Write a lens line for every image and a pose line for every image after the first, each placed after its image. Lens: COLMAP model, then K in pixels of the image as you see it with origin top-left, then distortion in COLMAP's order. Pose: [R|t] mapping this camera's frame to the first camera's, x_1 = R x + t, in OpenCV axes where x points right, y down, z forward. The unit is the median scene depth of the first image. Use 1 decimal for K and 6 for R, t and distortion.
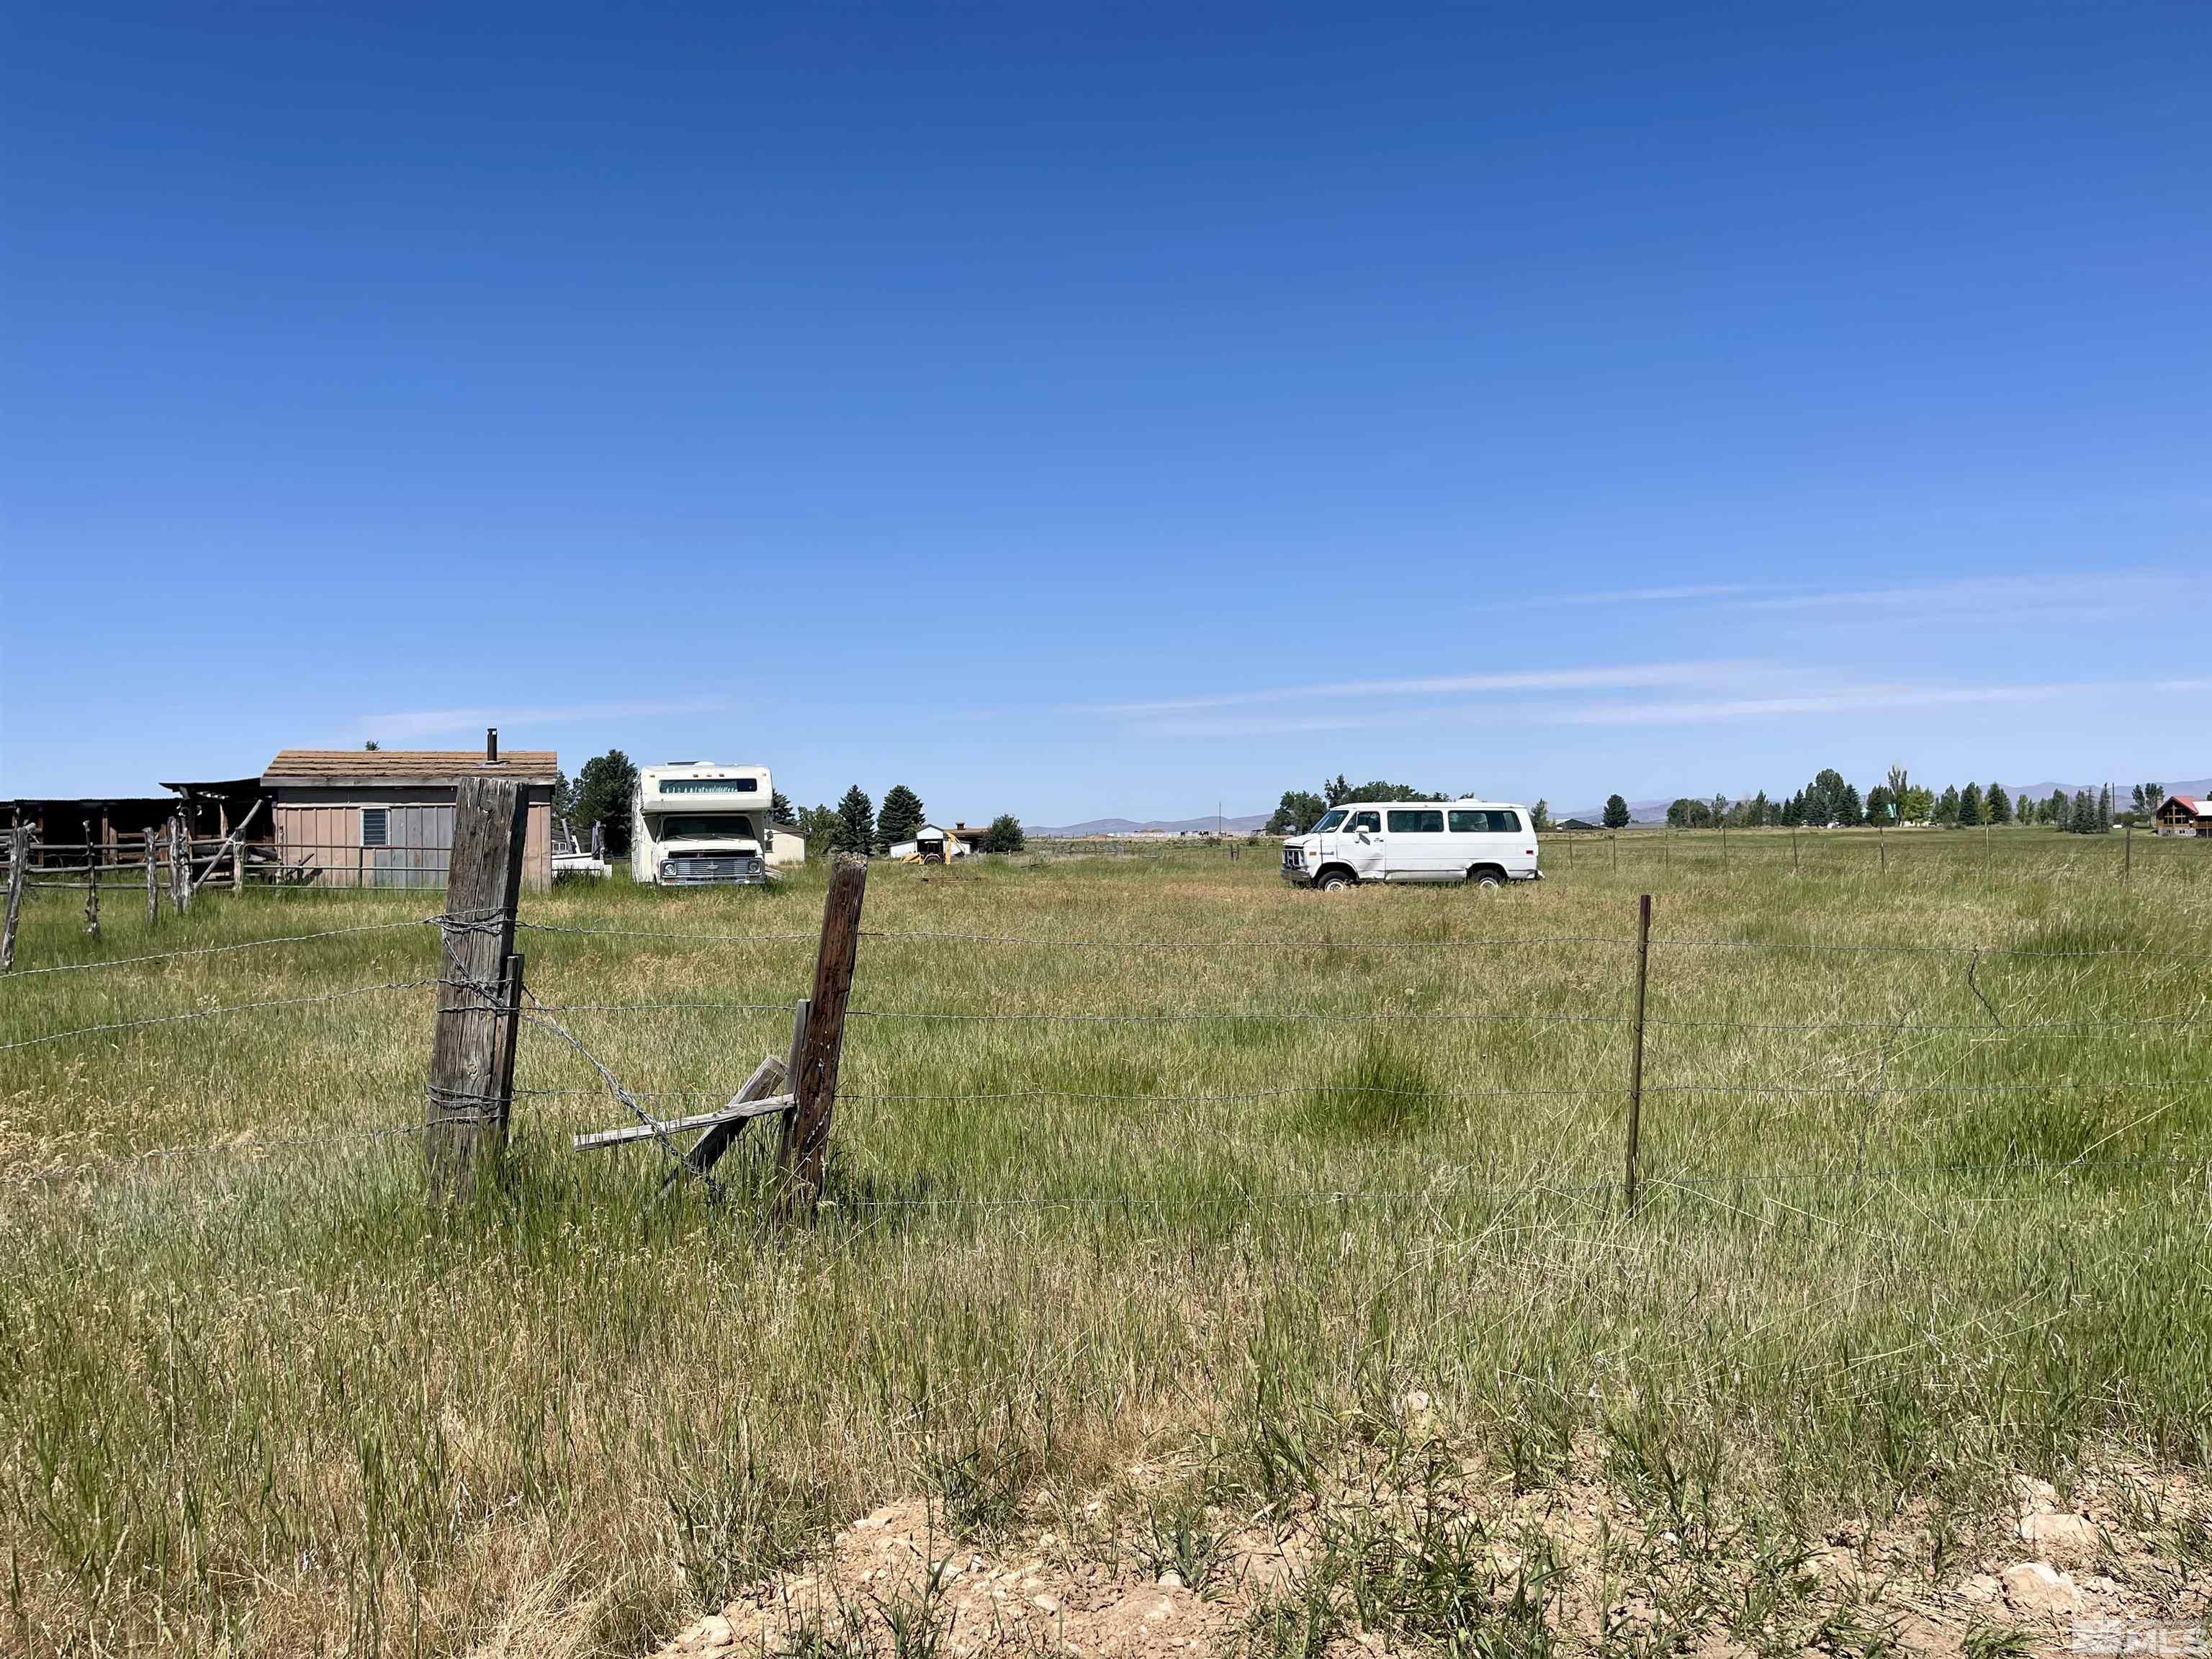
lens RADIAL K [[1660.3, 0, 1098.4], [0, 1660.3, 829.3], [0, 0, 1]] dist [0.074289, -0.100179]
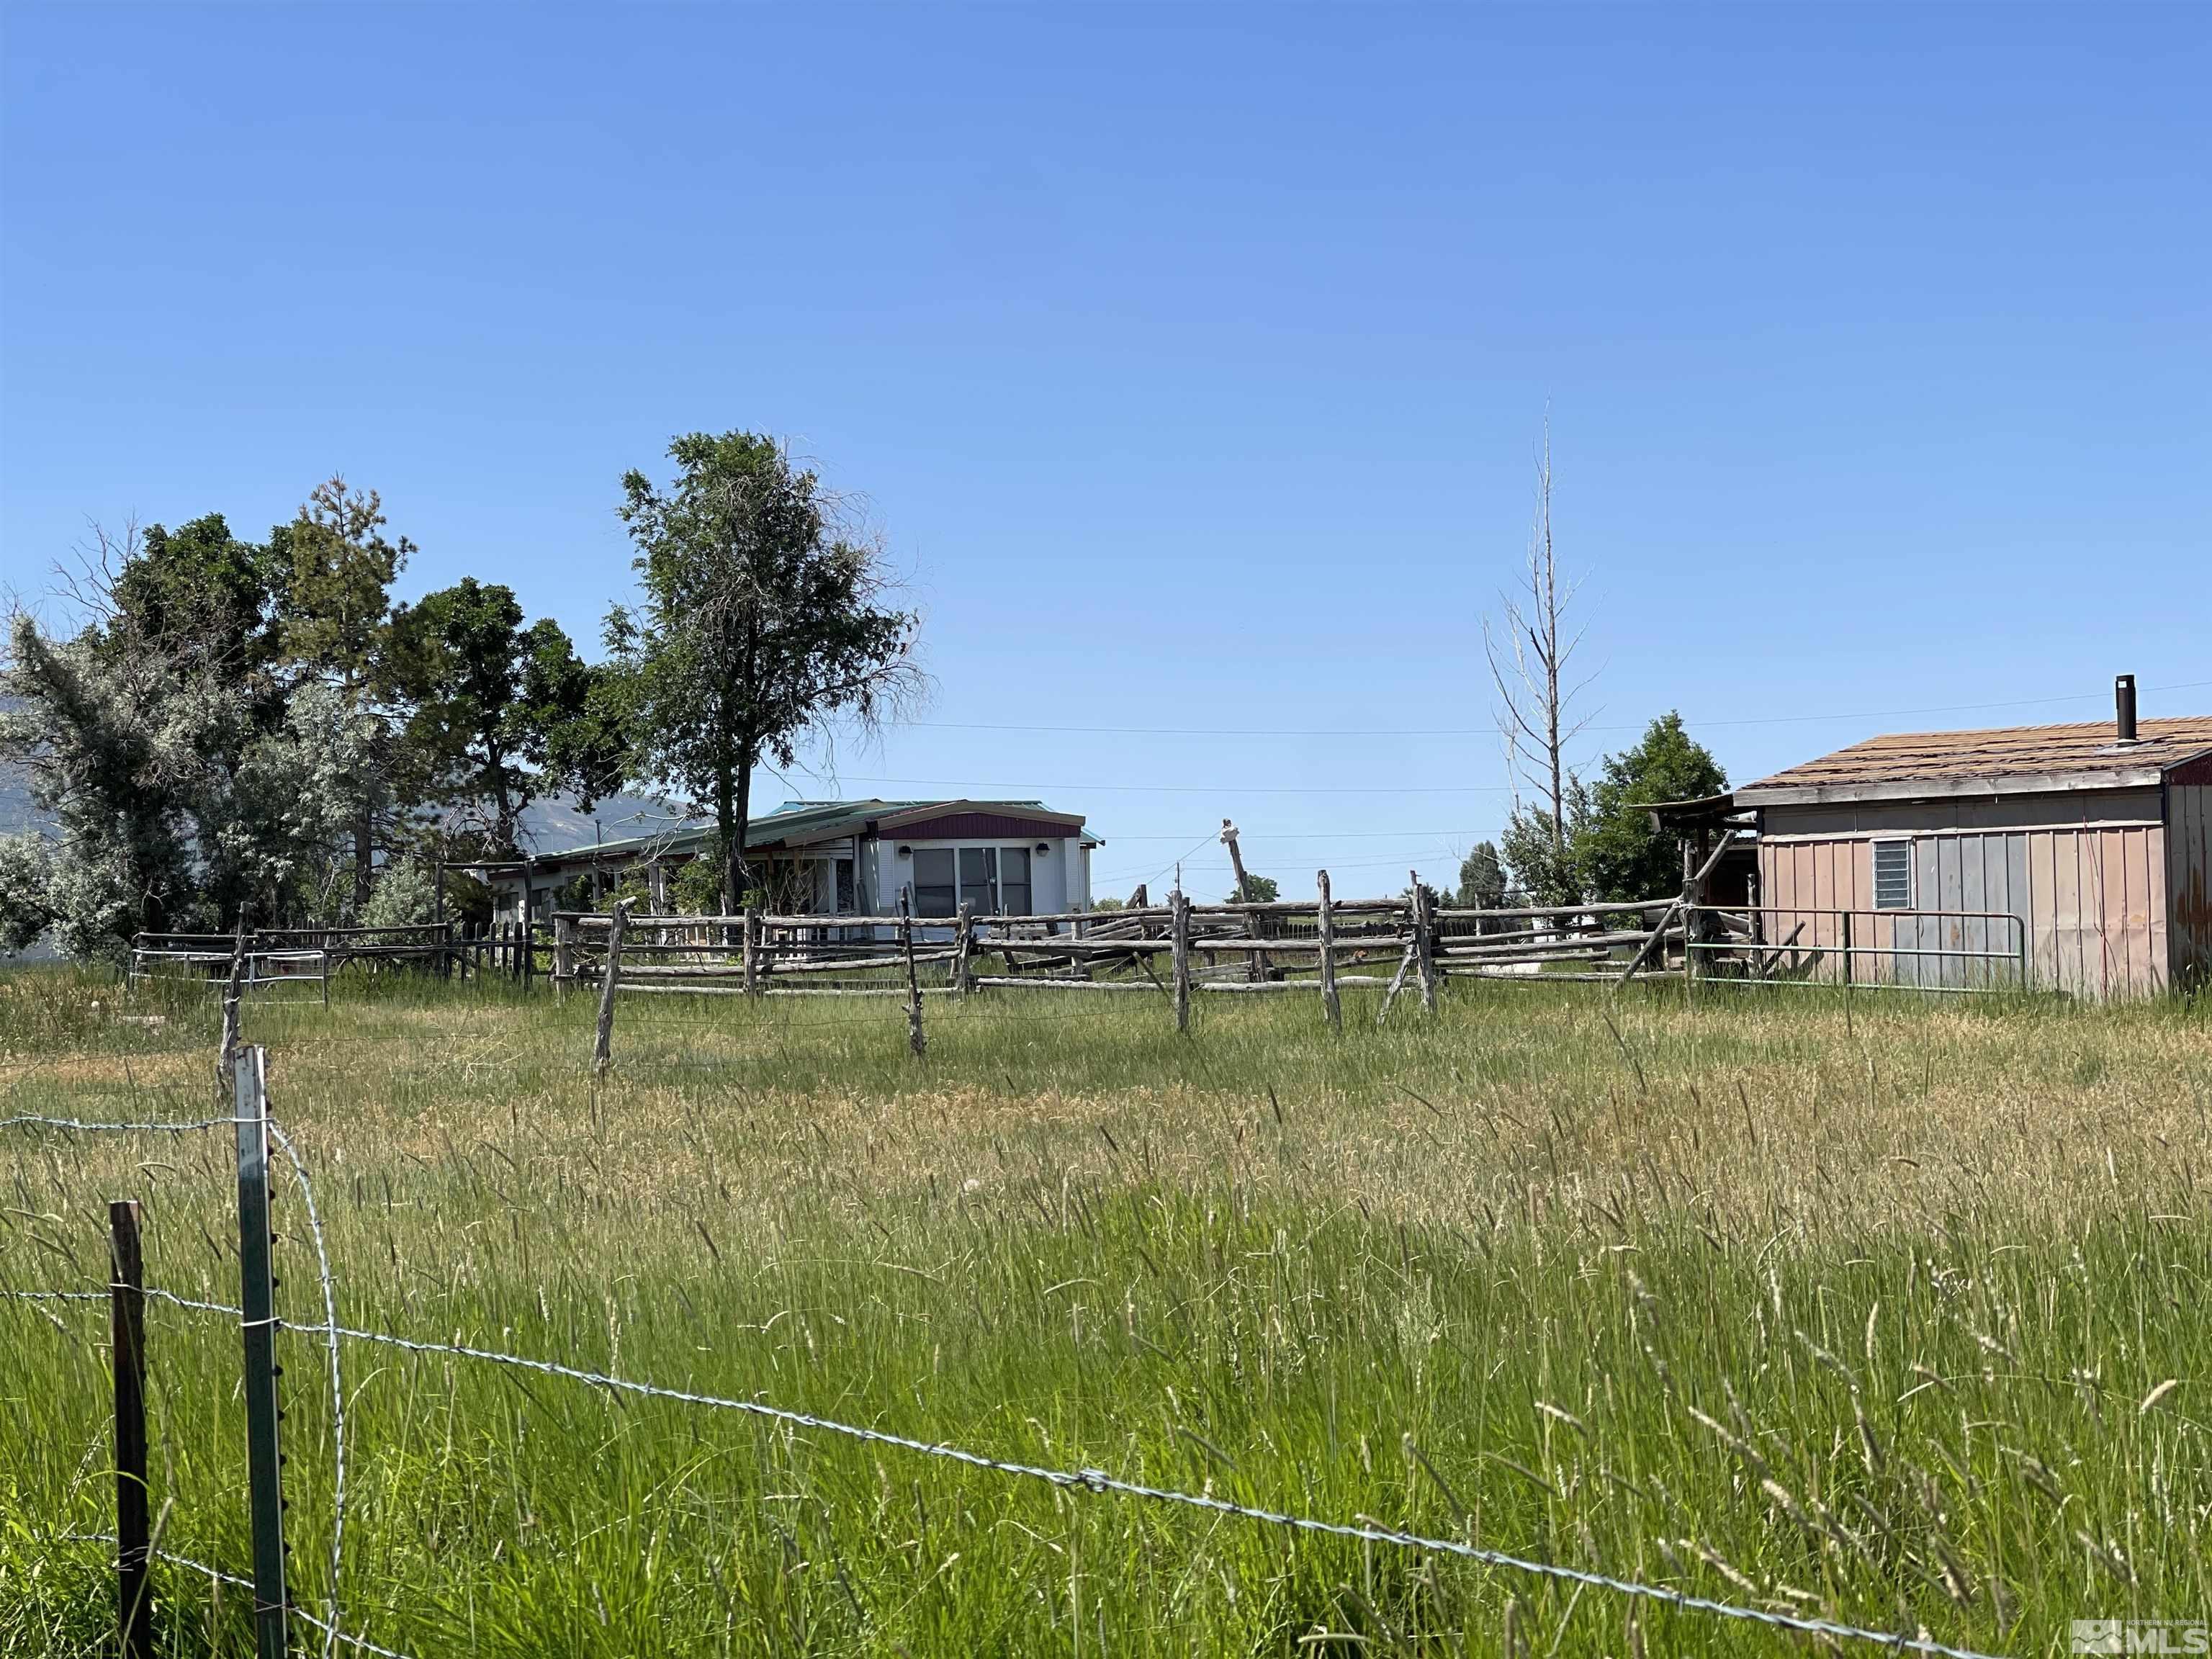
lens RADIAL K [[4036.3, 0, 1106.0], [0, 4036.3, 829.5], [0, 0, 1]] dist [0.290526, -0.923131]
pose [[0.423111, -0.021560, -0.905821, 0.690535], [0.019798, 0.999698, -0.014547, -0.001763], [0.905862, -0.011779, 0.423410, 0.215933]]
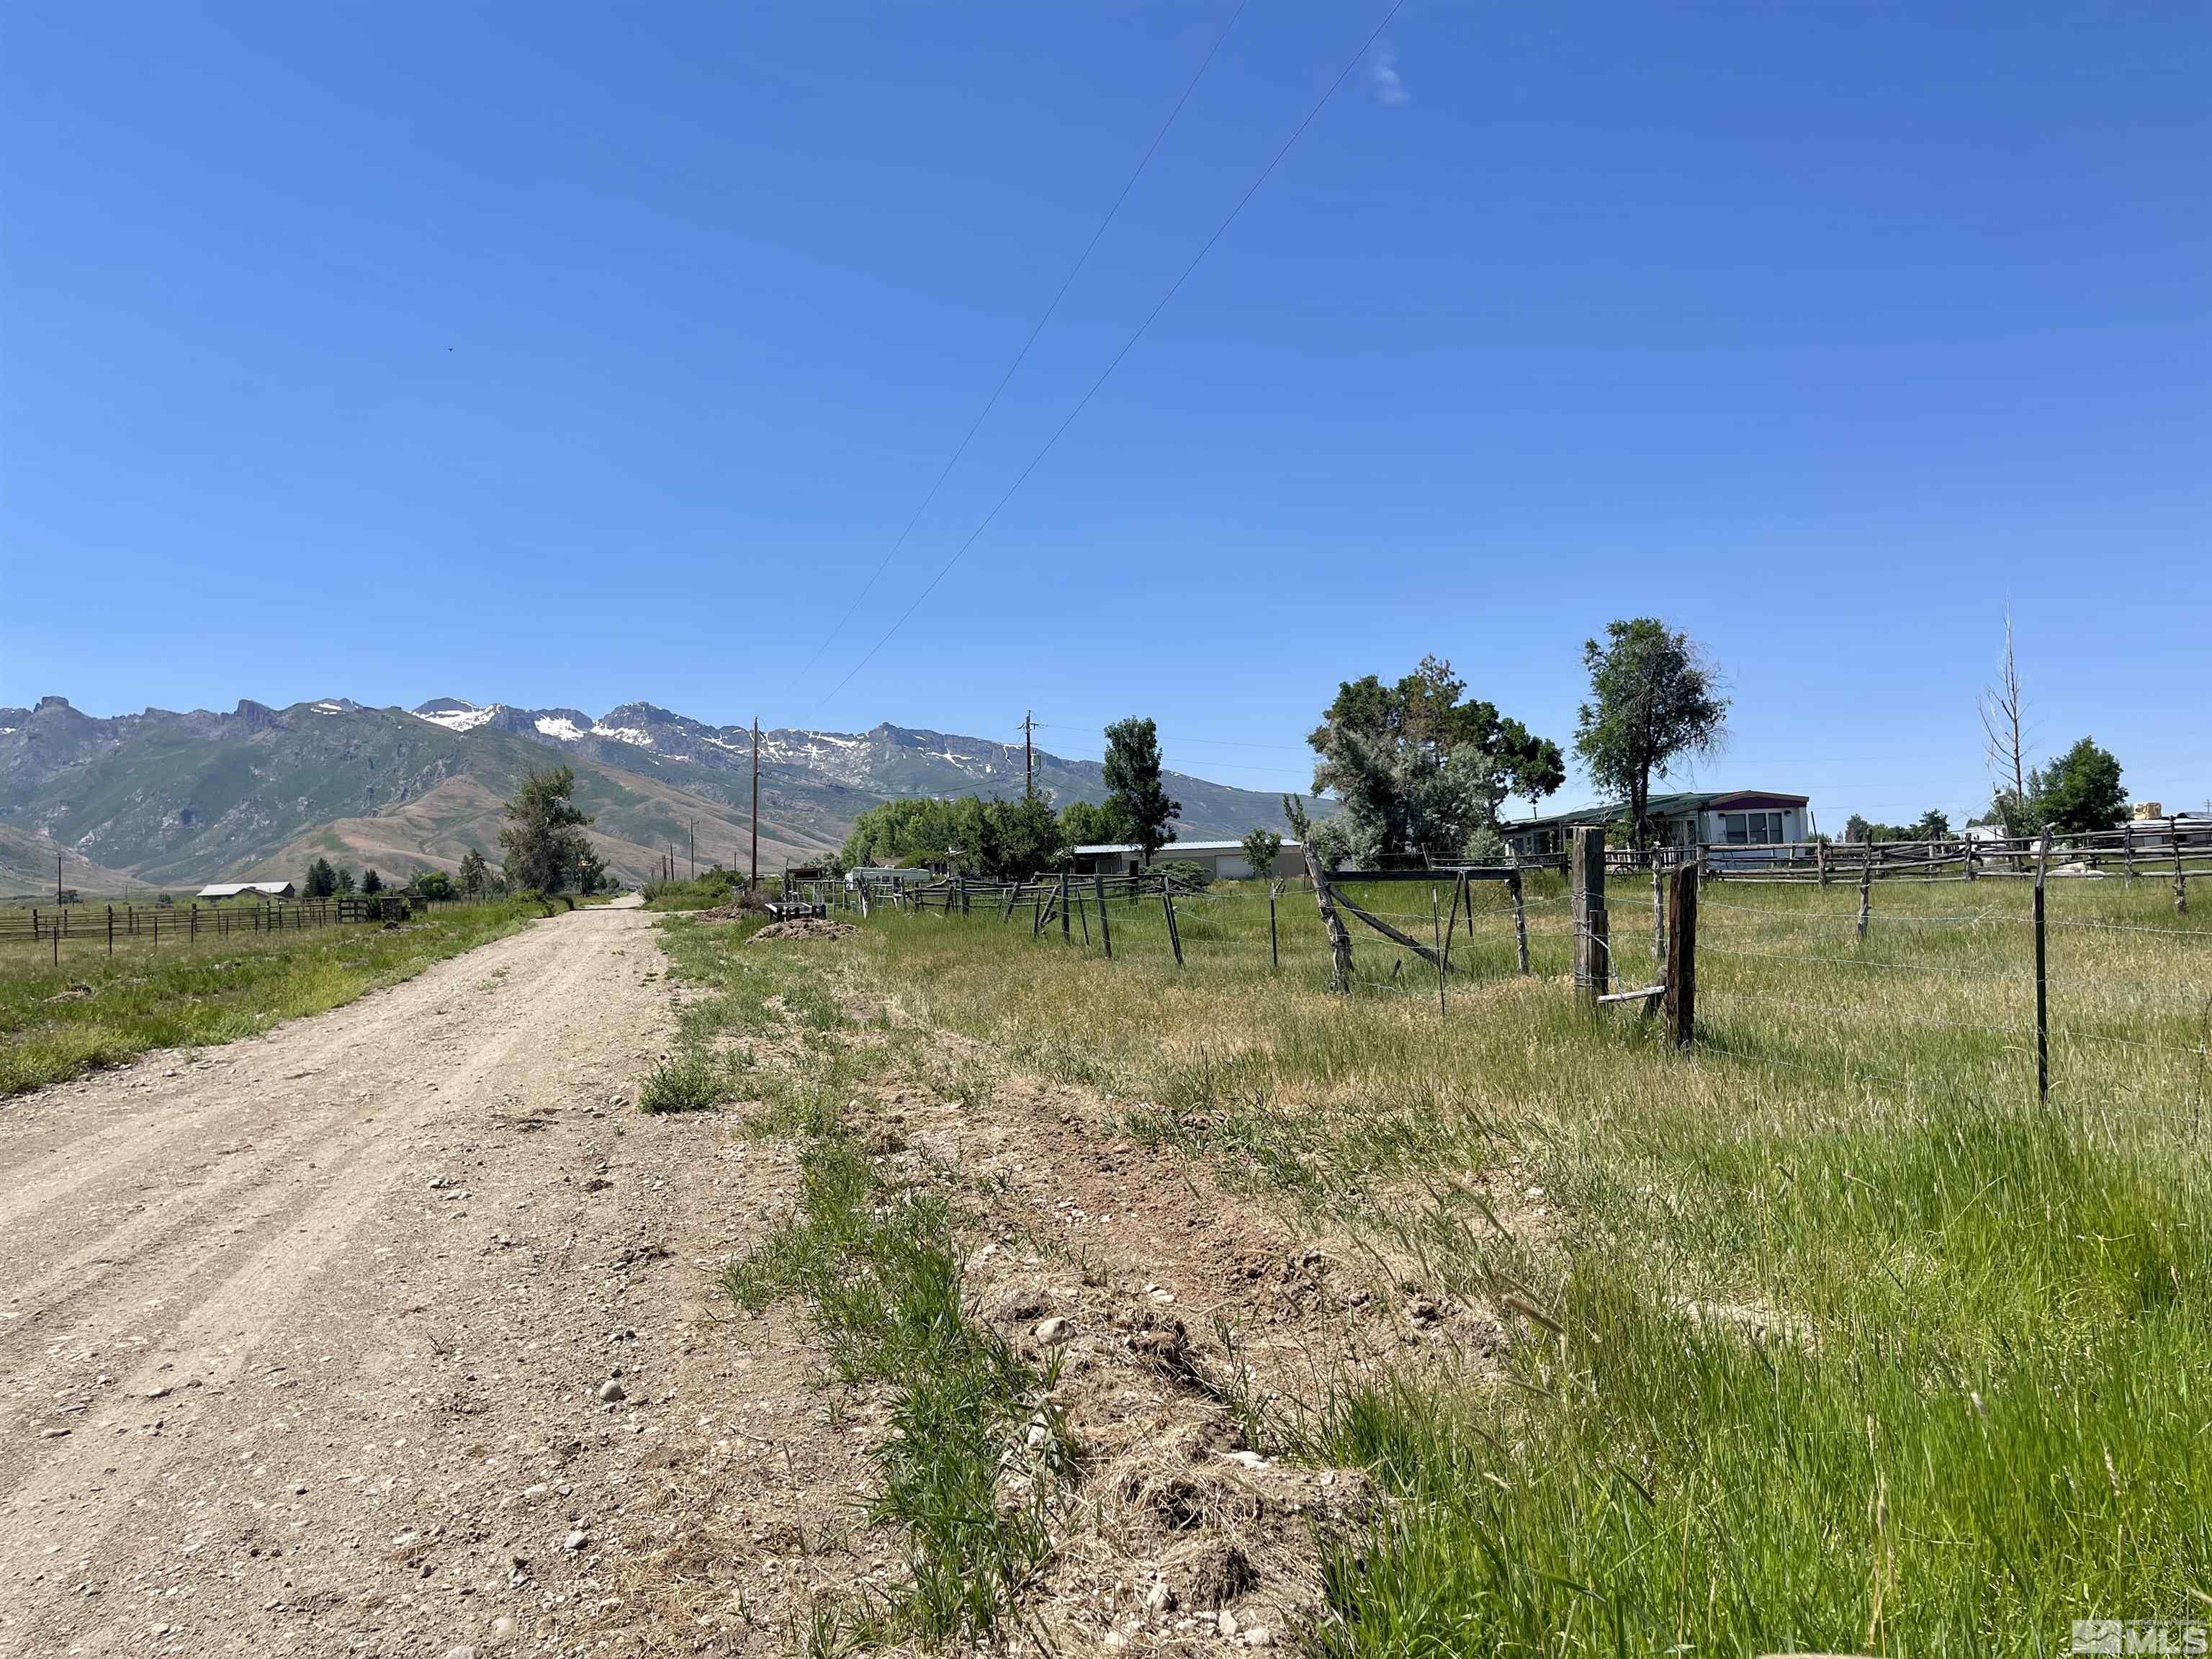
lens RADIAL K [[1660.3, 0, 1098.4], [0, 1660.3, 829.3], [0, 0, 1]] dist [0.074289, -0.100179]
pose [[0.153814, -0.024727, -0.987790, 0.344612], [0.041504, 0.998966, -0.018544, -0.002761], [0.987228, -0.038145, 0.154681, 0.011183]]
